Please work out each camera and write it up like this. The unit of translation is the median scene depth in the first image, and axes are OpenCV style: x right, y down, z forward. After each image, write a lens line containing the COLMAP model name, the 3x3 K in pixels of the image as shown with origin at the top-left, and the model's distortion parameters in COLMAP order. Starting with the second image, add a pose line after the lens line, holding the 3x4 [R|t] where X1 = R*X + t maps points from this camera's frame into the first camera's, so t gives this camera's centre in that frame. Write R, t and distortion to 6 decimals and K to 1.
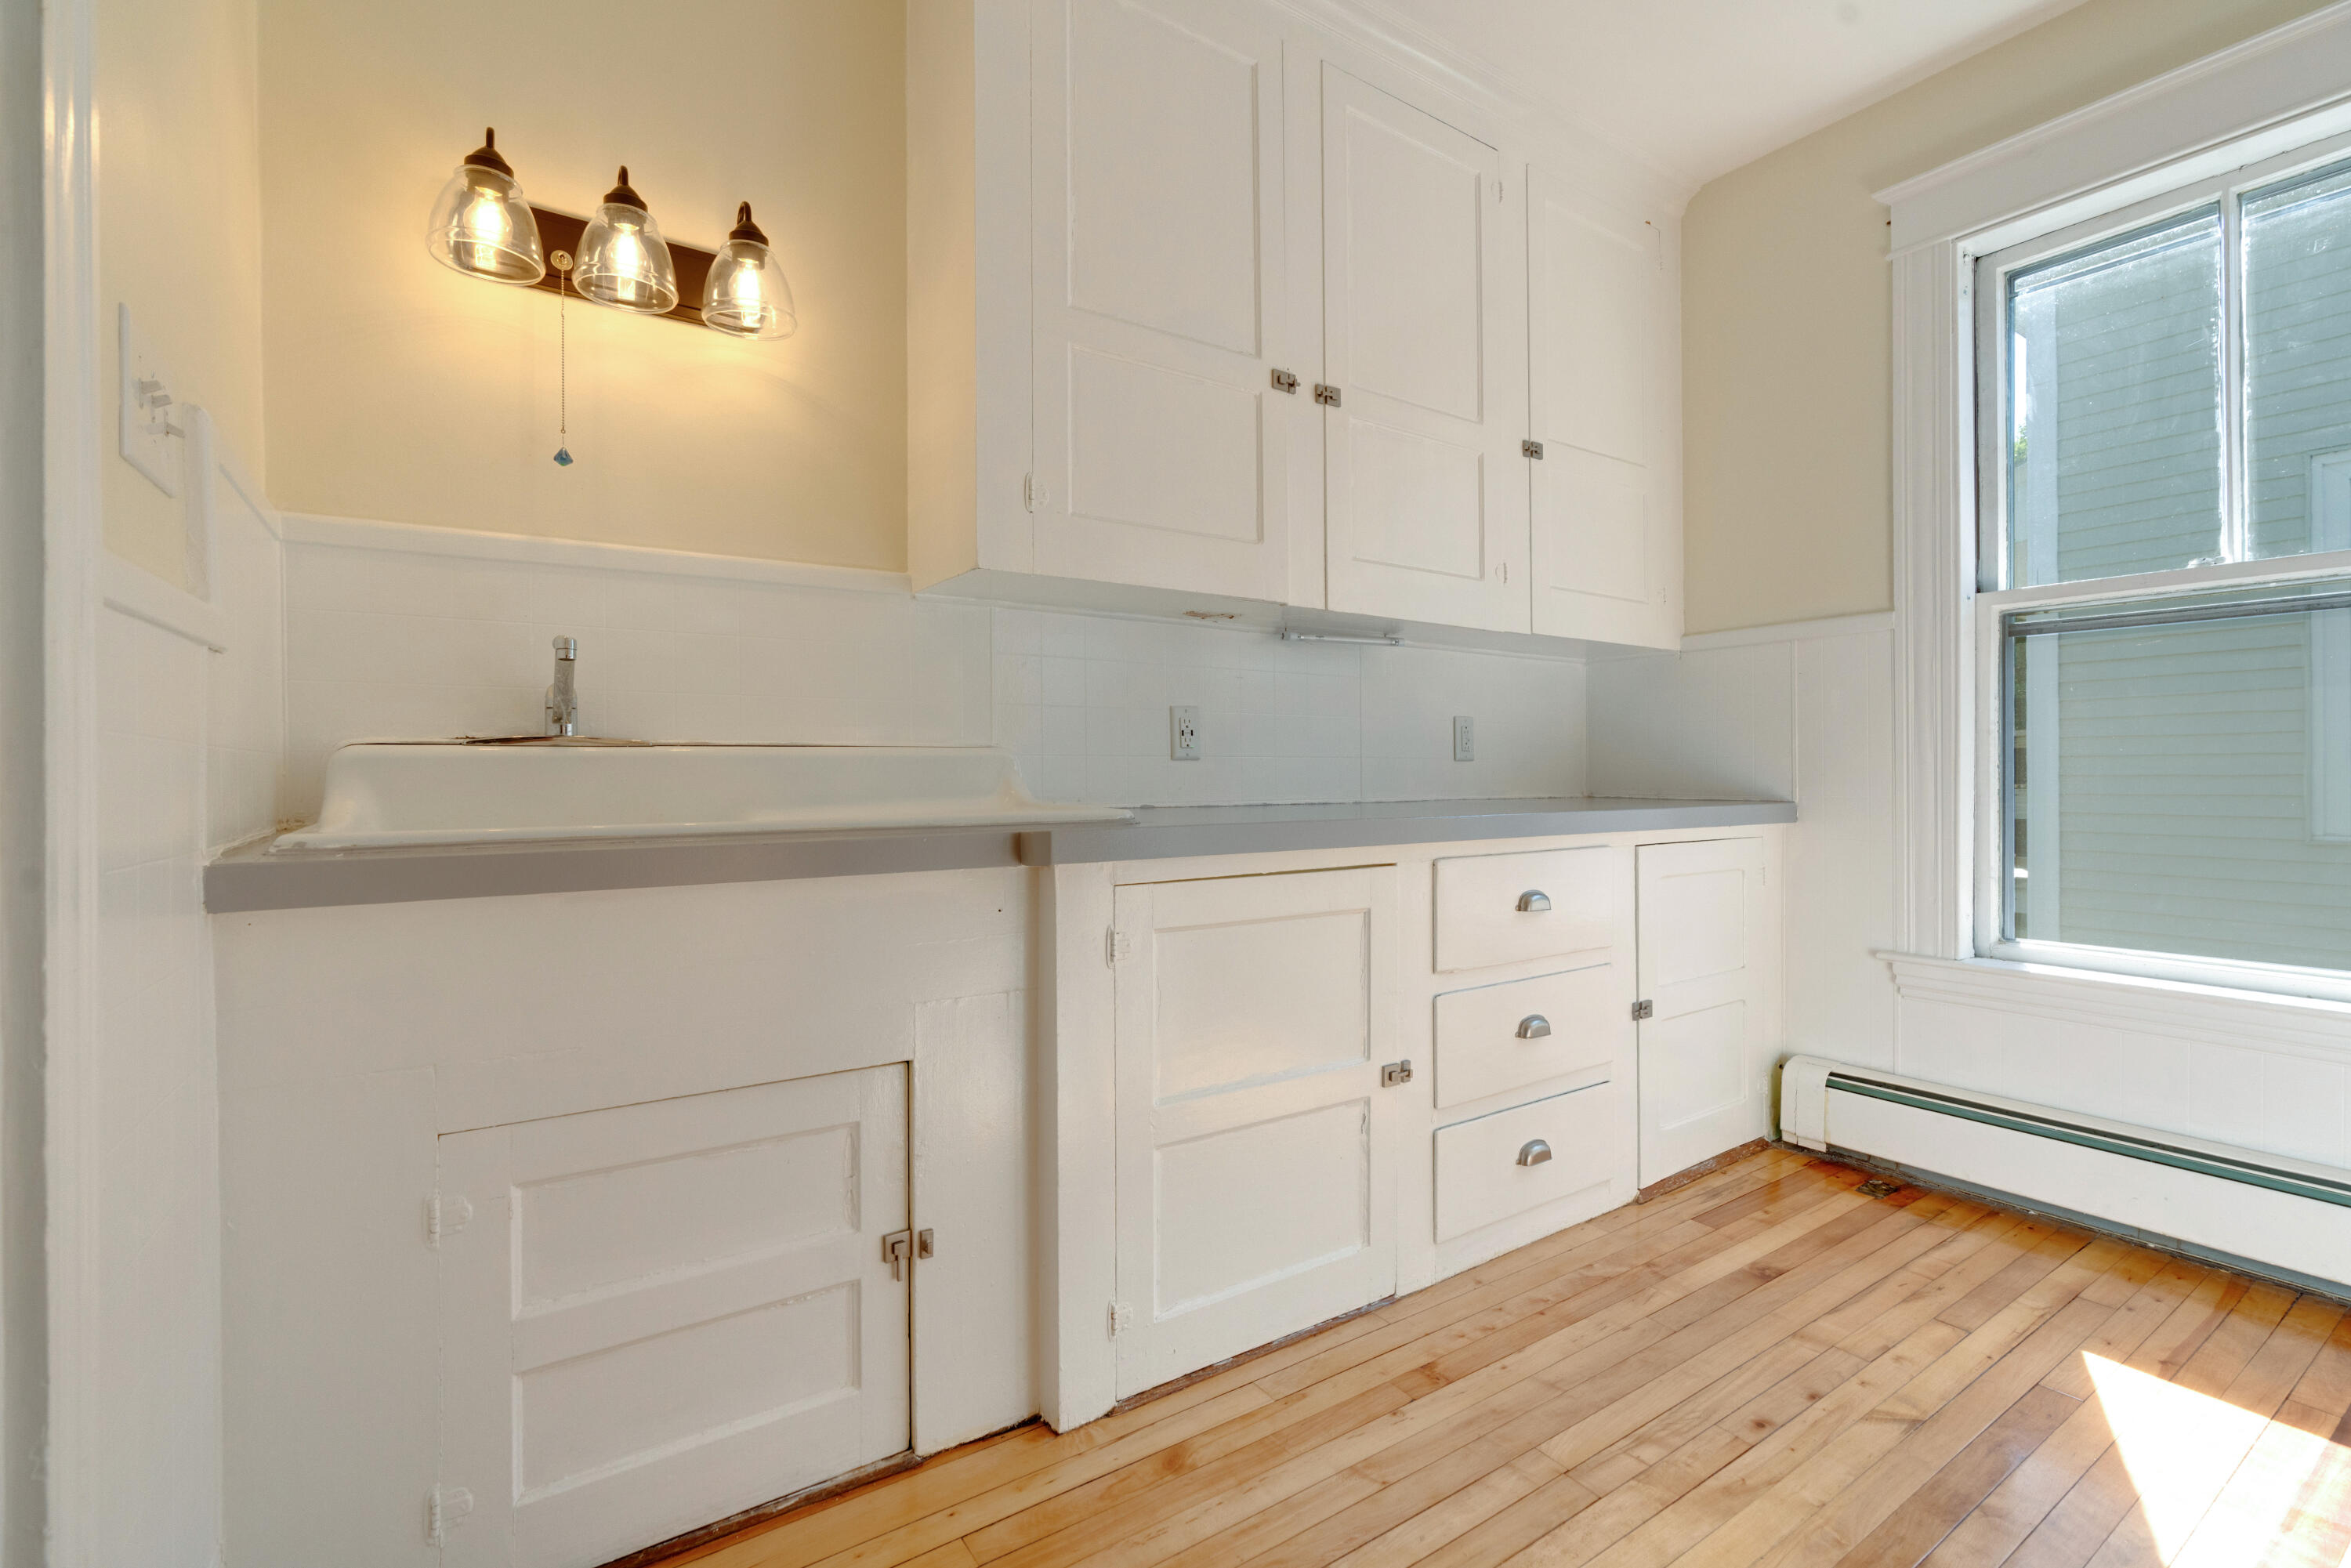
lens RADIAL K [[1052.0, 0, 1185.9], [0, 1052.0, 788.9], [0, 0, 1]] dist [-0.009642, 0.004199]
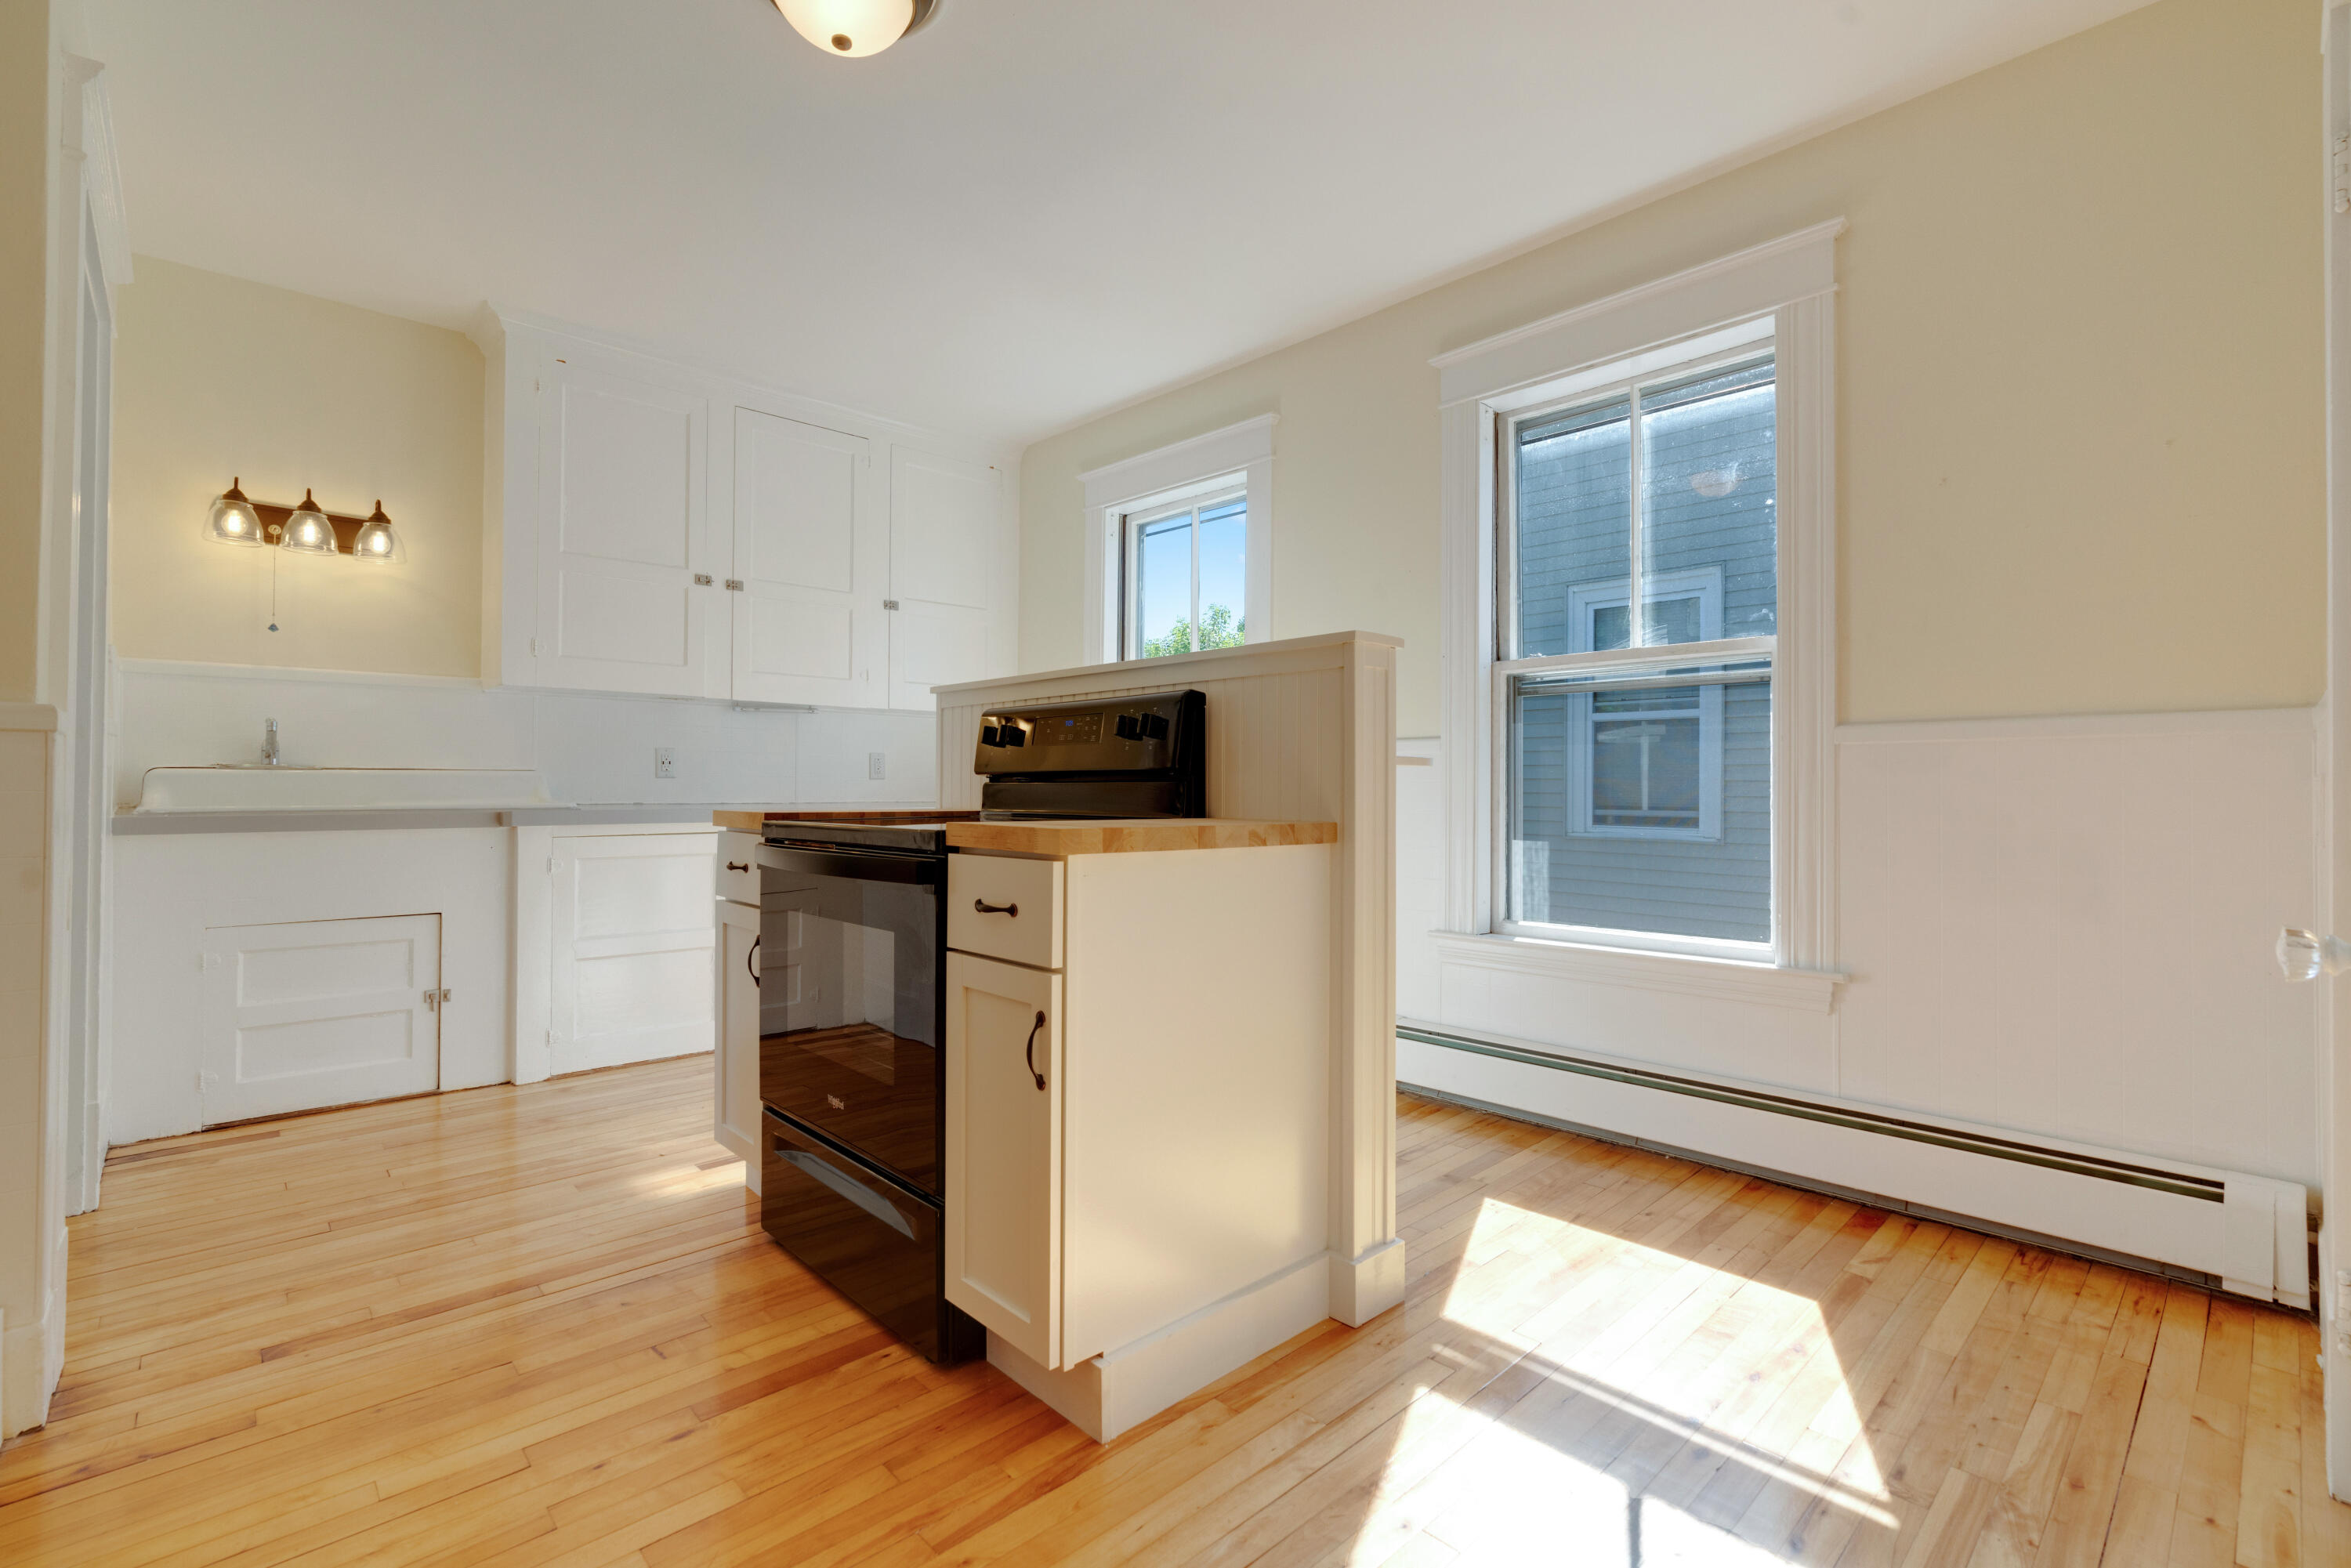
lens RADIAL K [[1052.0, 0, 1180.0], [0, 1052.0, 798.7], [0, 0, 1]] dist [-0.009642, 0.004199]
pose [[0.988596, 0.012217, 0.150098, 0.668025], [-0.011407, 0.999915, -0.006252, 0.008468], [-0.150162, 0.004469, 0.988651, -1.007270]]
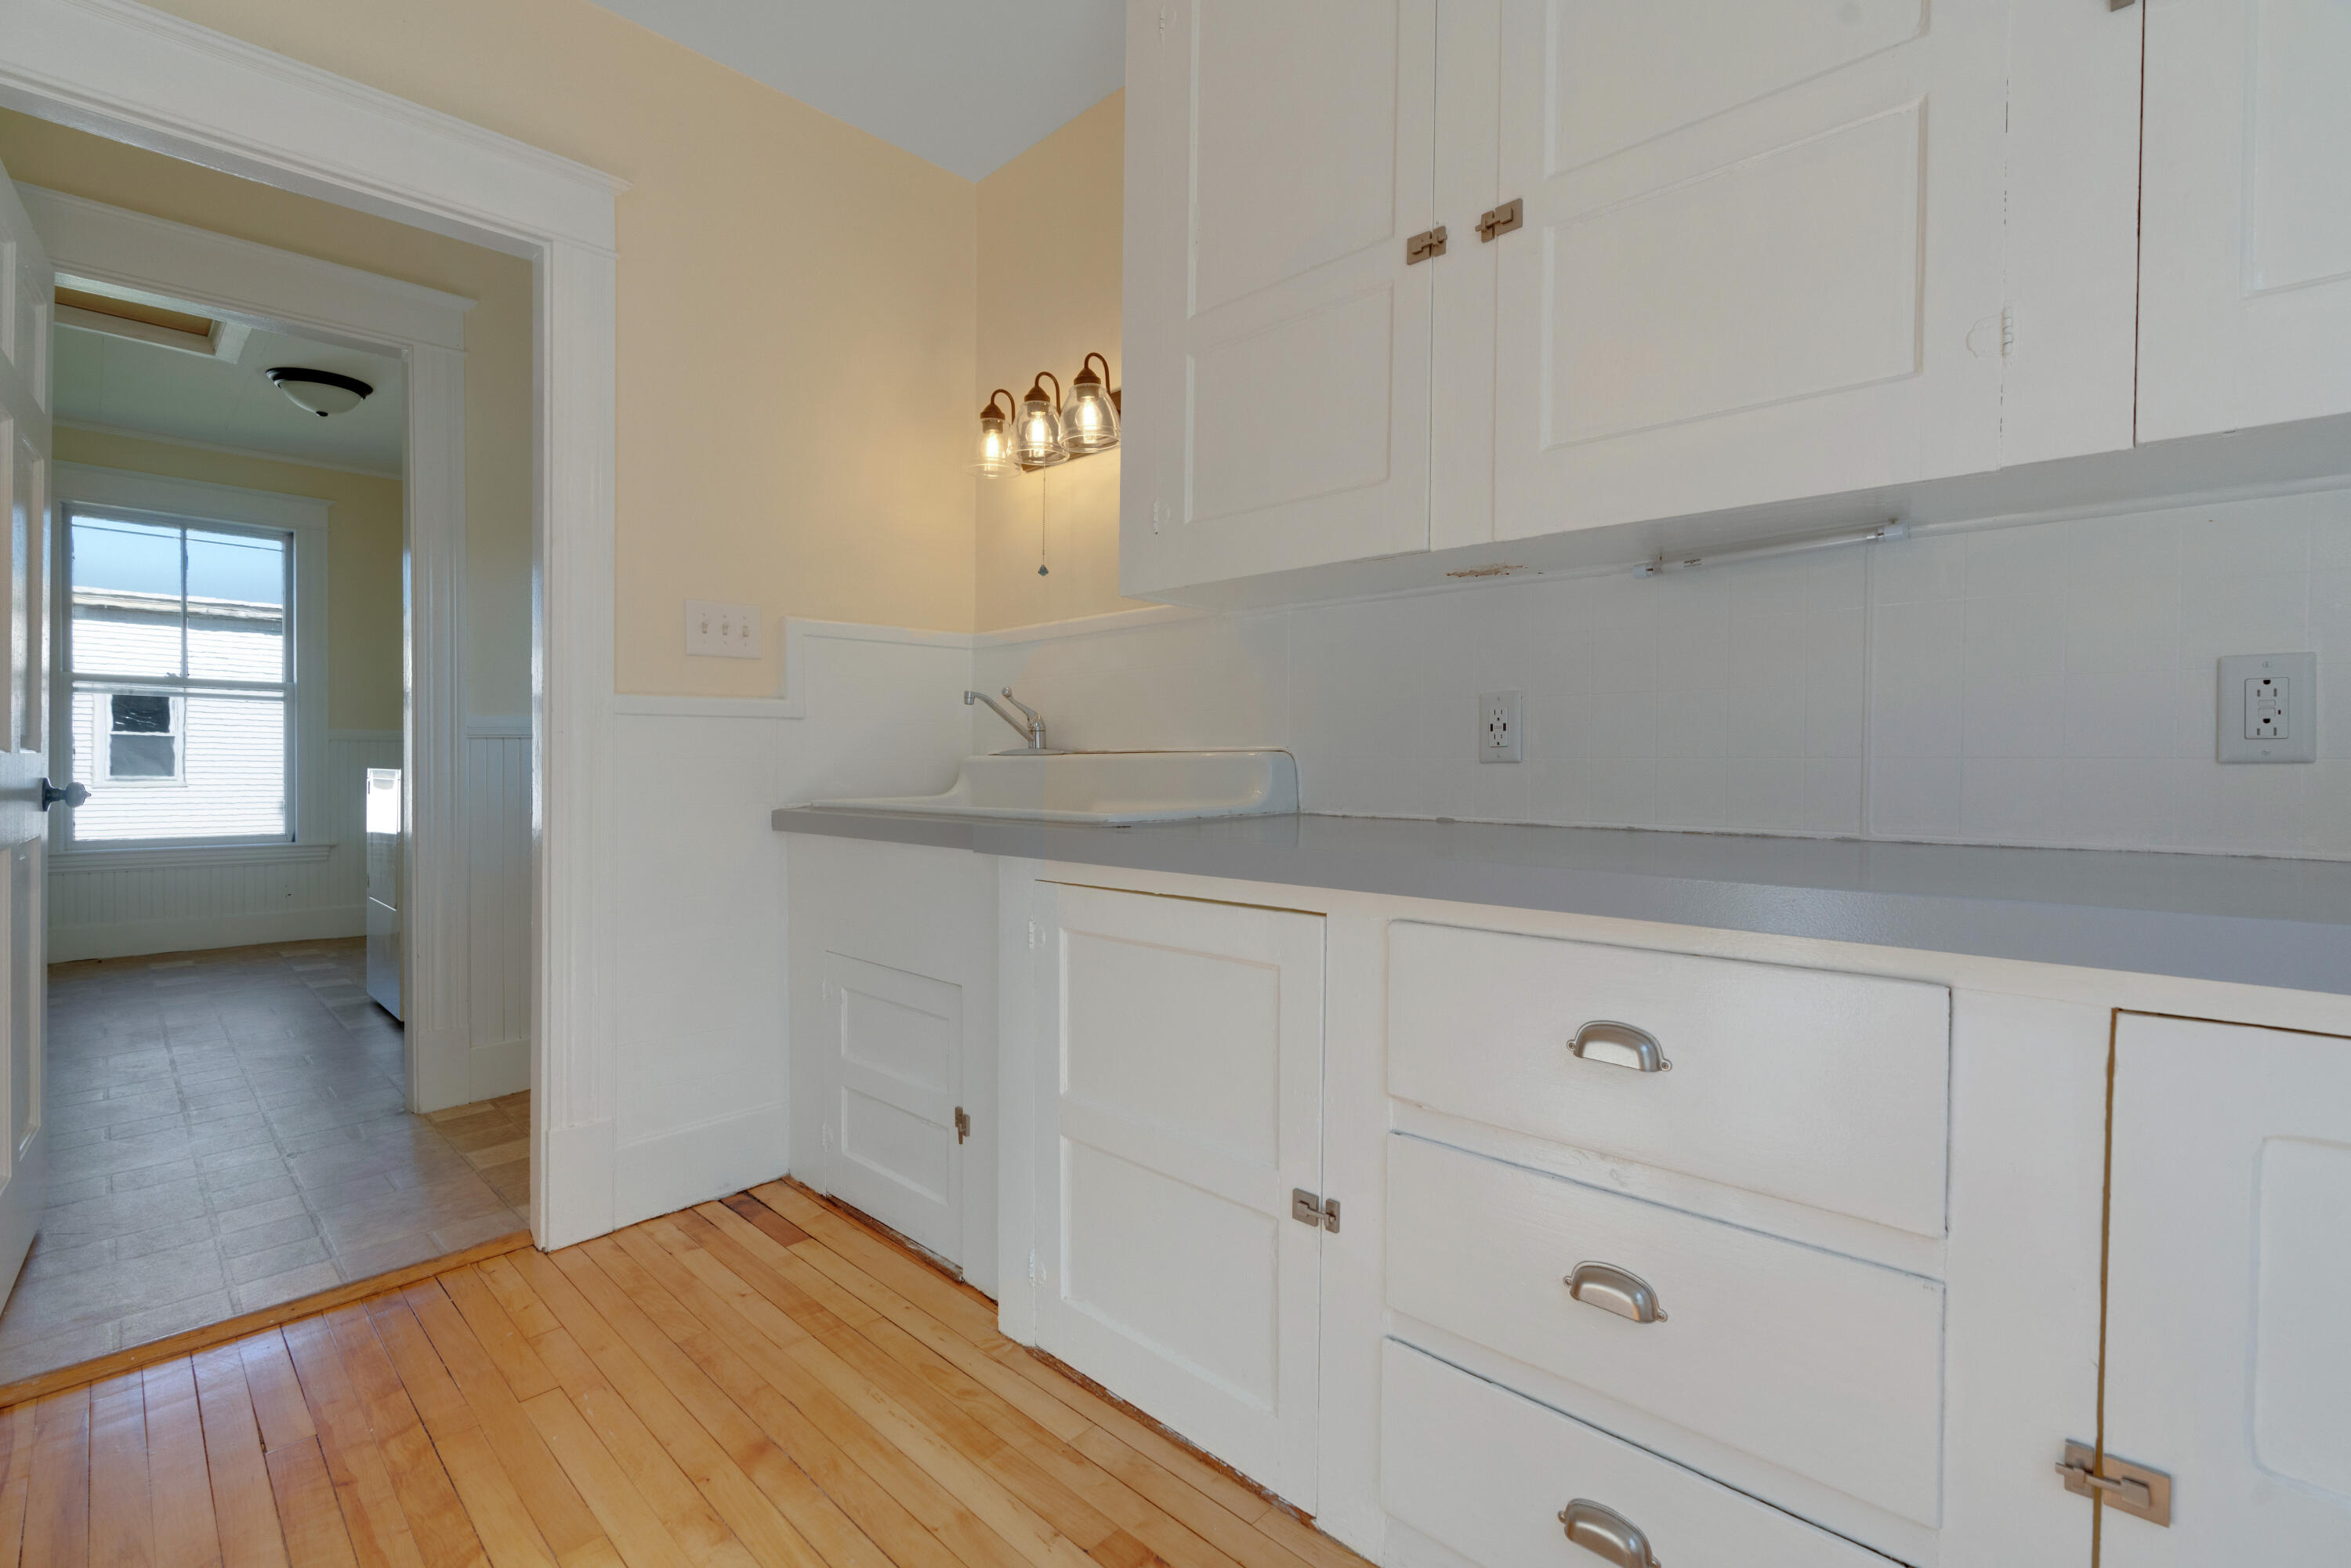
lens RADIAL K [[1052.0, 0, 1185.2], [0, 1052.0, 789.1], [0, 0, 1]] dist [-0.009642, 0.004199]
pose [[0.210394, 0.027080, -0.977242, 0.785438], [-0.020570, 0.999518, 0.023269, -0.024128], [0.977400, 0.015206, 0.210849, 0.692276]]
